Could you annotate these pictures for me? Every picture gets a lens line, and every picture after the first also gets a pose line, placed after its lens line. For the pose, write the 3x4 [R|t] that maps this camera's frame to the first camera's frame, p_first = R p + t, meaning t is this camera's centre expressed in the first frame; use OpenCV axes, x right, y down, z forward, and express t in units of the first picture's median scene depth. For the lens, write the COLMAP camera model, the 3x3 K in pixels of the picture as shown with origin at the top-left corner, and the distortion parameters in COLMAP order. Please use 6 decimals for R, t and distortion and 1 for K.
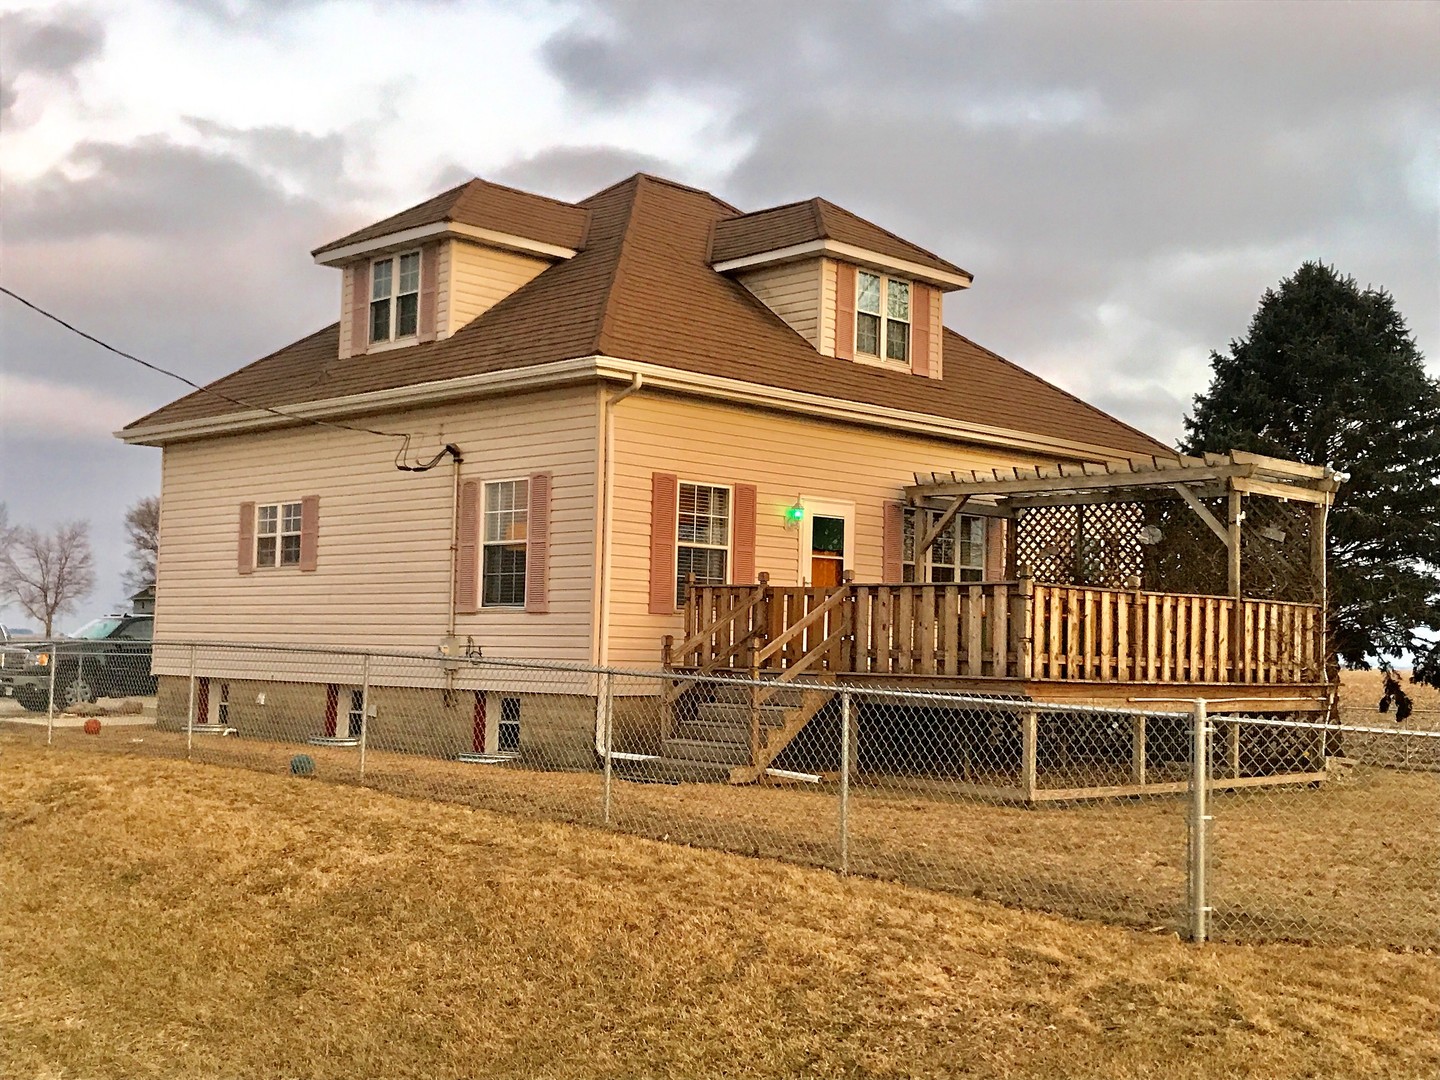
lens RADIAL K [[1705.7, 0, 720.0], [0, 1705.7, 540.0], [0, 0, 1]] dist [0.121302, -0.333616]
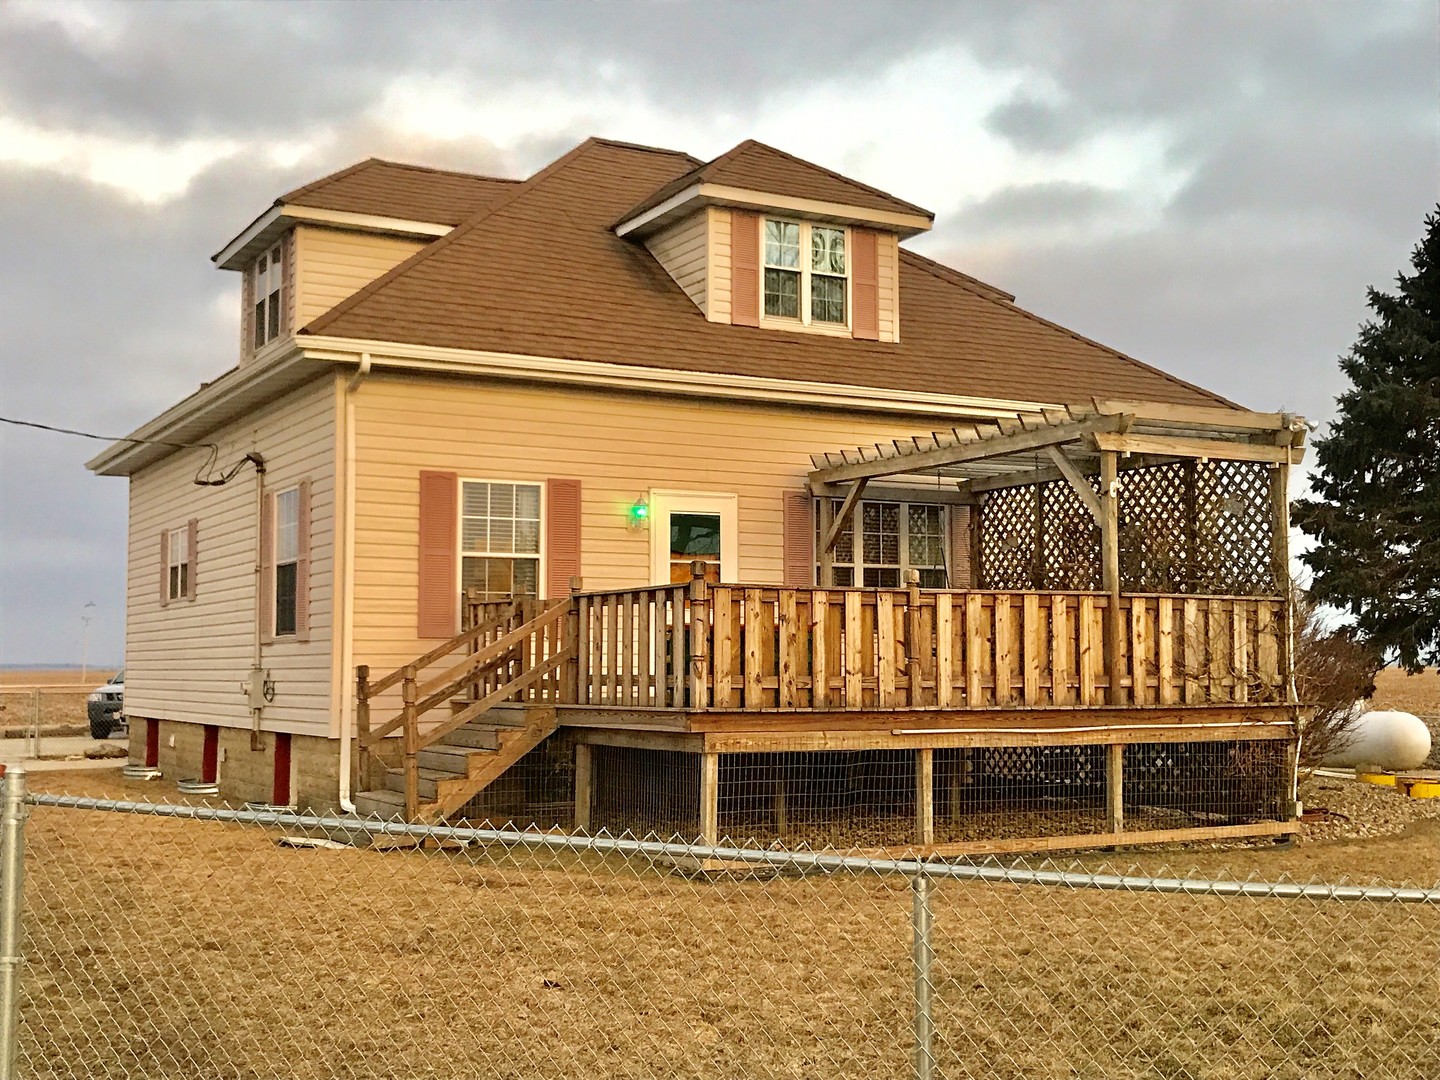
lens RADIAL K [[1705.7, 0, 720.0], [0, 1705.7, 540.0], [0, 0, 1]] dist [0.121302, -0.333616]
pose [[0.963354, -0.046301, -0.264209, 0.300102], [0.043059, 0.998909, -0.018051, 0.015117], [0.264756, 0.006013, 0.964297, 0.205315]]
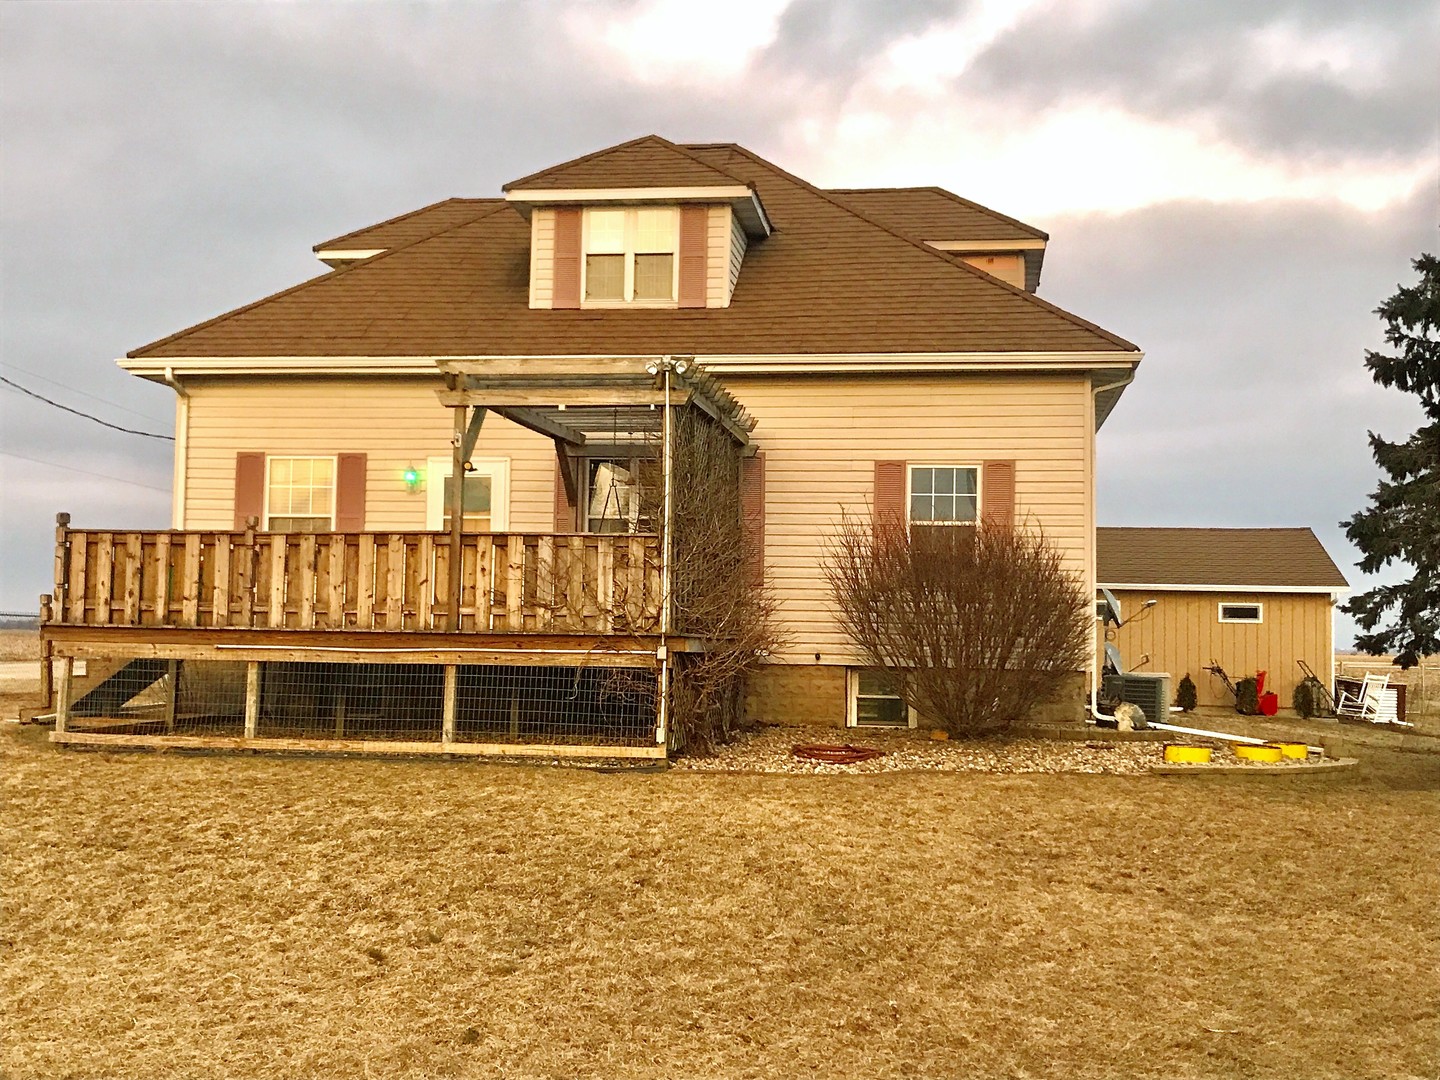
lens RADIAL K [[1705.7, 0, 720.0], [0, 1705.7, 540.0], [0, 0, 1]] dist [0.121302, -0.333616]
pose [[0.602336, -0.061028, -0.795906, 0.945582], [0.049669, 0.998007, -0.038935, 0.069509], [0.796696, -0.016080, 0.604167, 0.532394]]
